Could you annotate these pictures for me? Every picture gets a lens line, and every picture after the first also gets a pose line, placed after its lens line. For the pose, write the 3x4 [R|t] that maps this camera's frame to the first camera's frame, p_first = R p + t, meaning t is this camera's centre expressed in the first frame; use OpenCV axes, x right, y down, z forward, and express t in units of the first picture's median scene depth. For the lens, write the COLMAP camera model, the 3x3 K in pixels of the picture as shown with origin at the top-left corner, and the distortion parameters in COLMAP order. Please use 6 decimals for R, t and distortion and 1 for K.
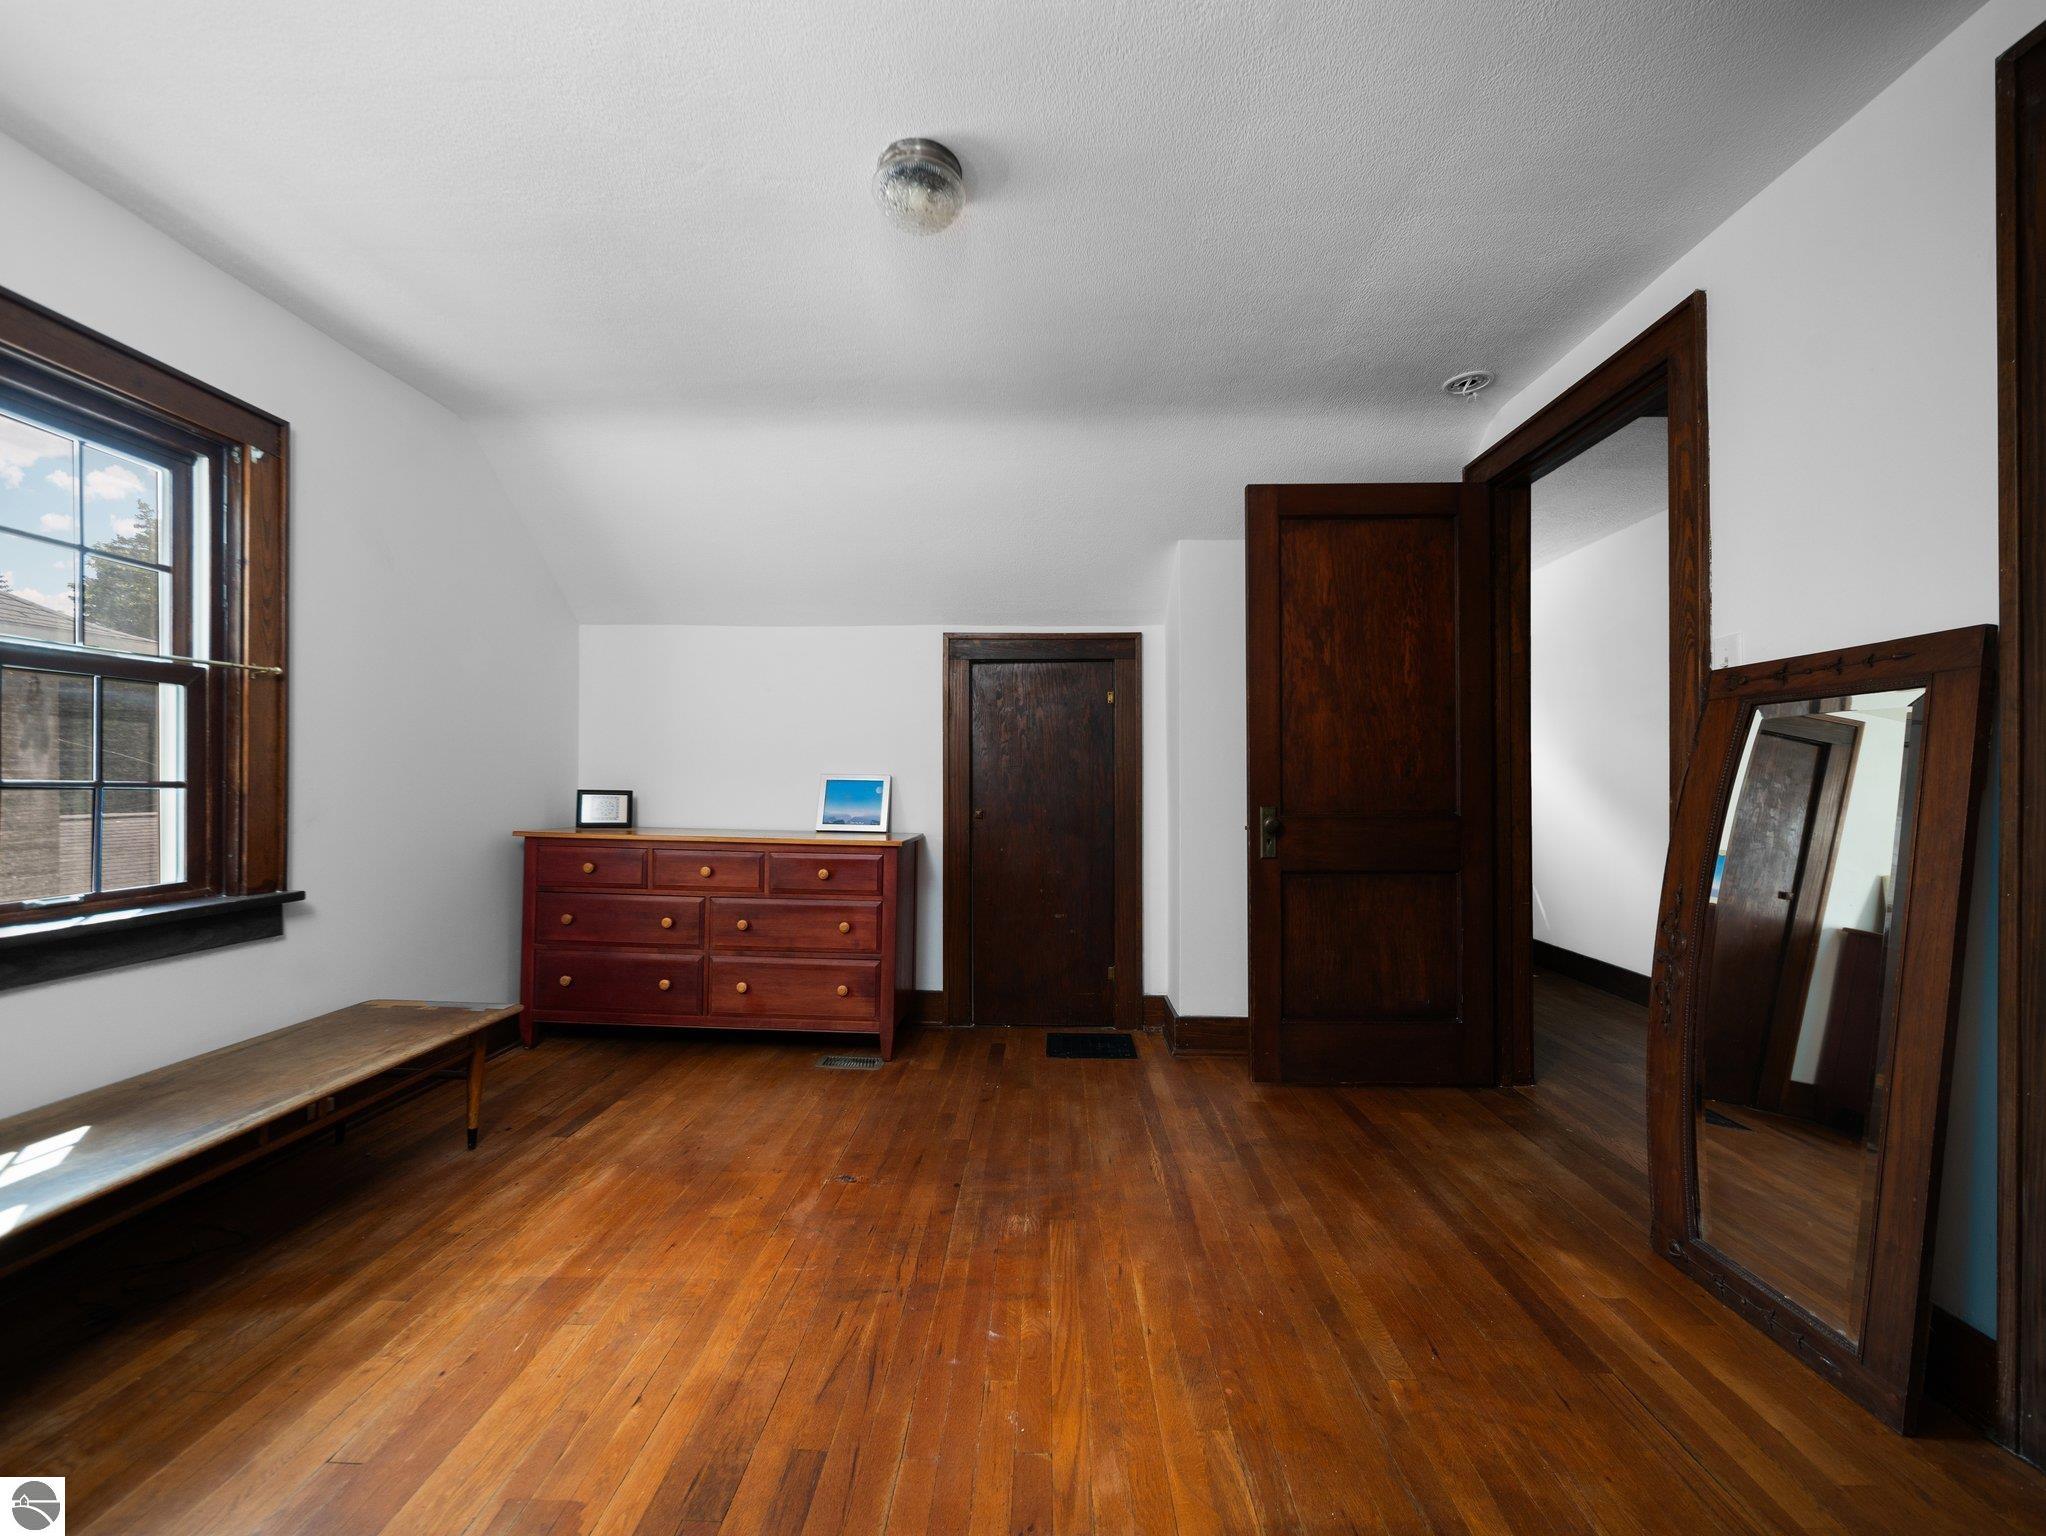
lens RADIAL K [[808.1, 0, 1020.4], [0, 808.1, 781.9], [0, 0, 1]] dist [-0.000373, -0.000720]
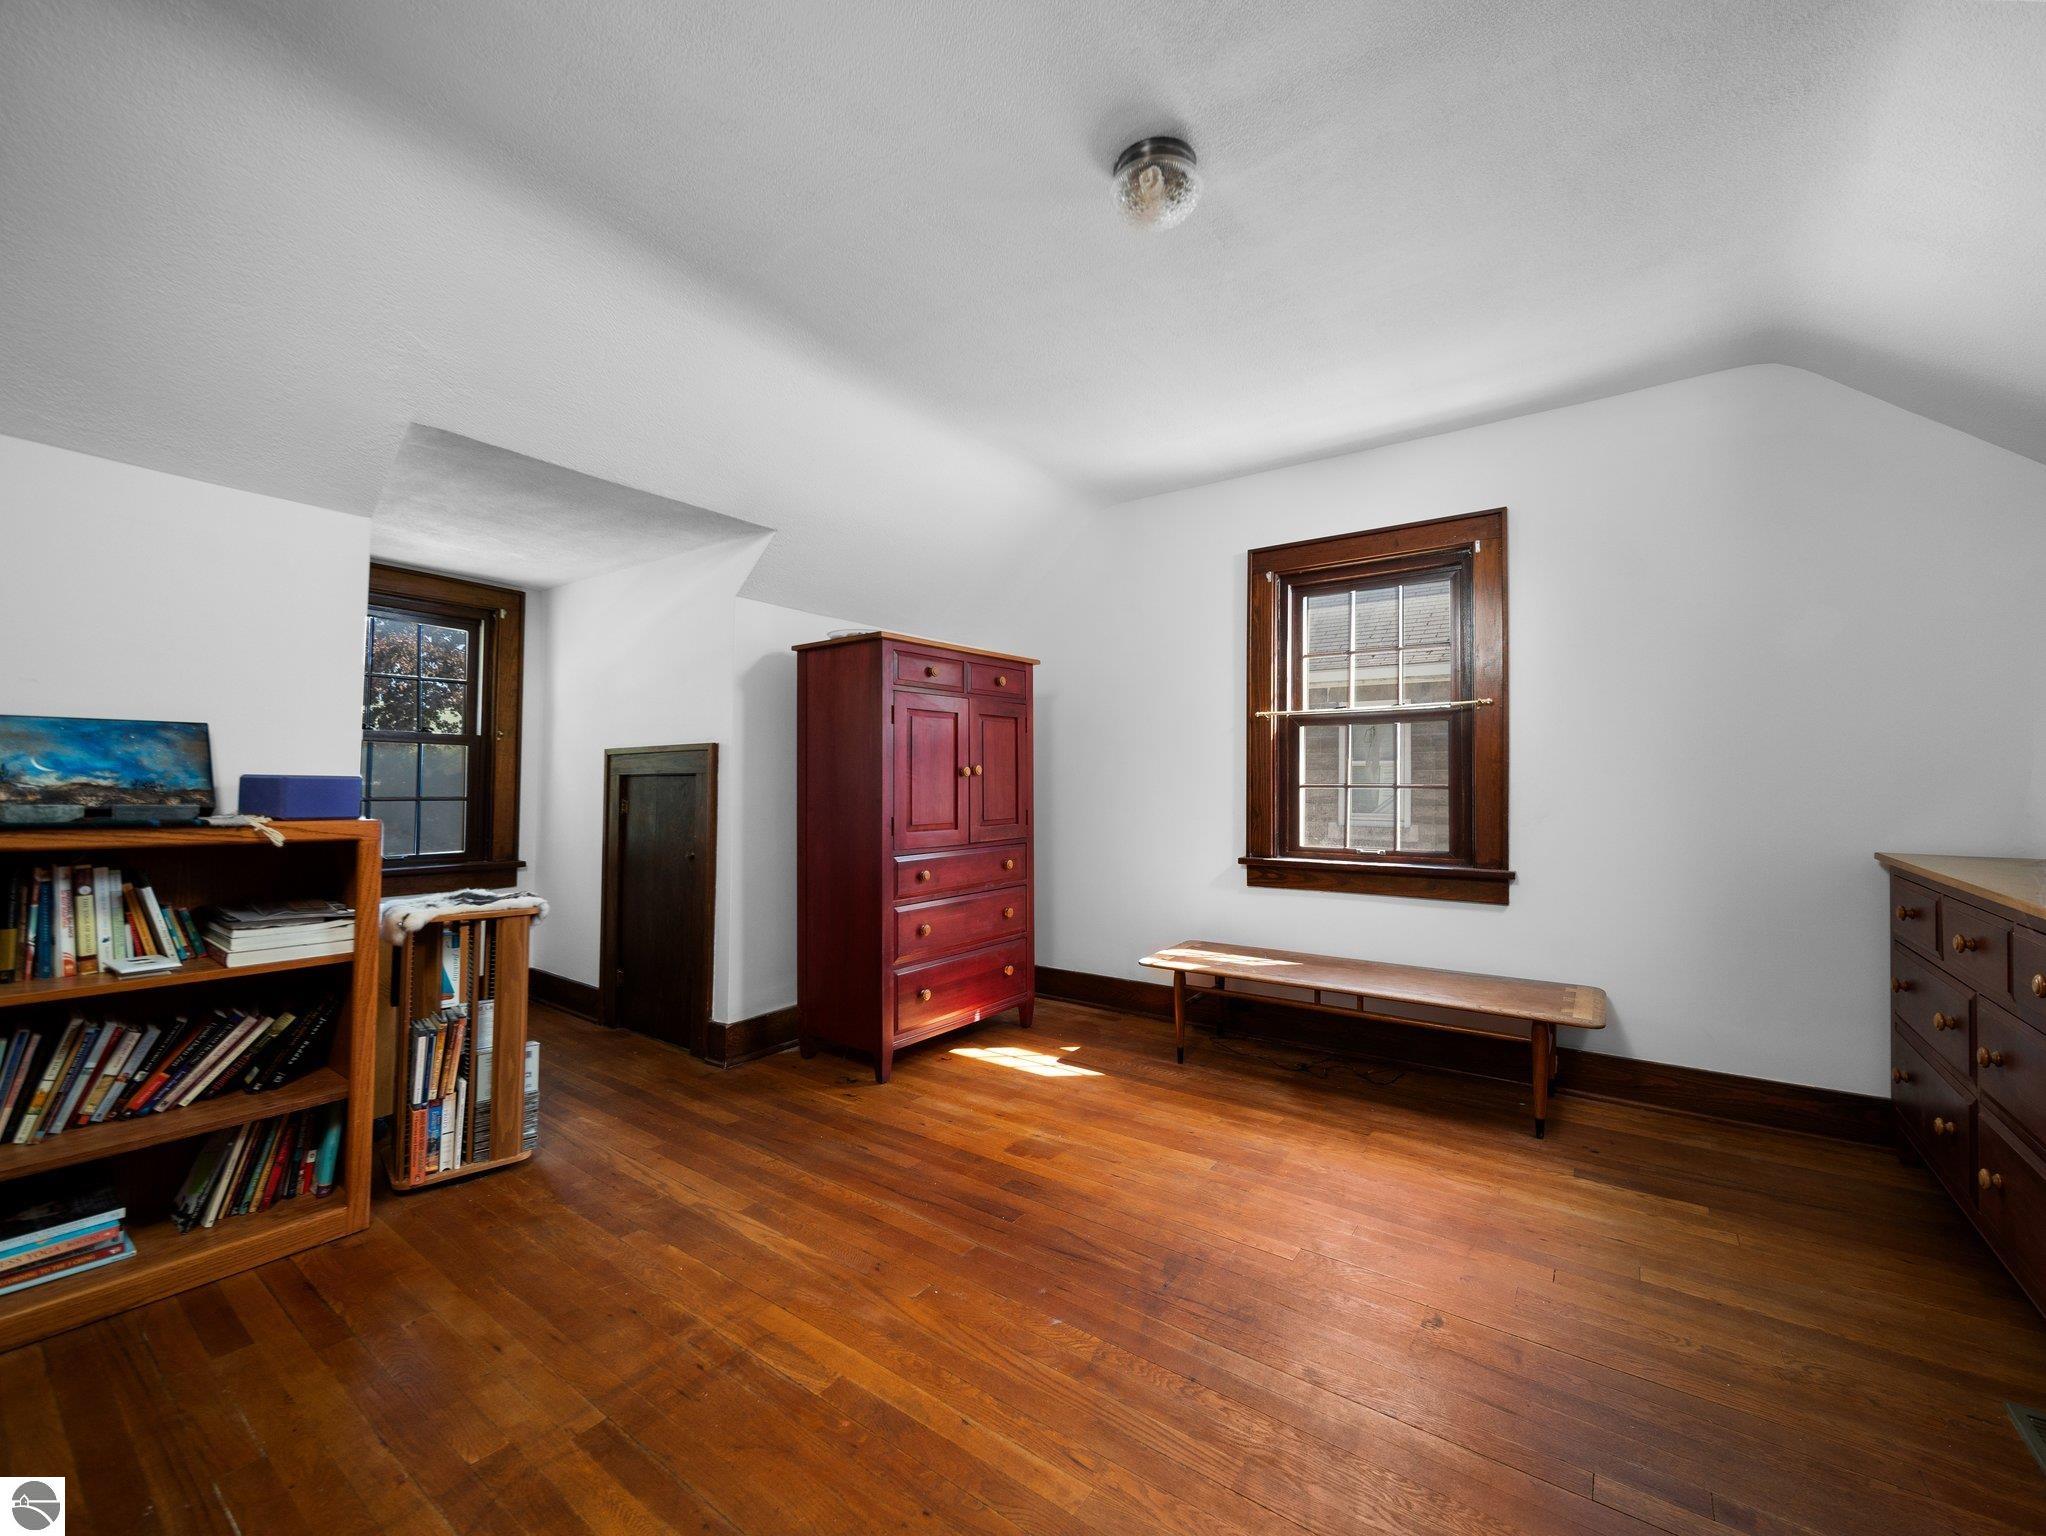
lens RADIAL K [[826.0, 0, 1023.0], [0, 826.0, 768.0], [0, 0, 1]] dist [-0.000186, -0.000151]
pose [[-0.551462, -0.029162, -0.833690, 0.763990], [-0.008622, 0.999535, -0.029260, 0.021134], [0.834155, -0.008948, -0.551457, 1.354281]]
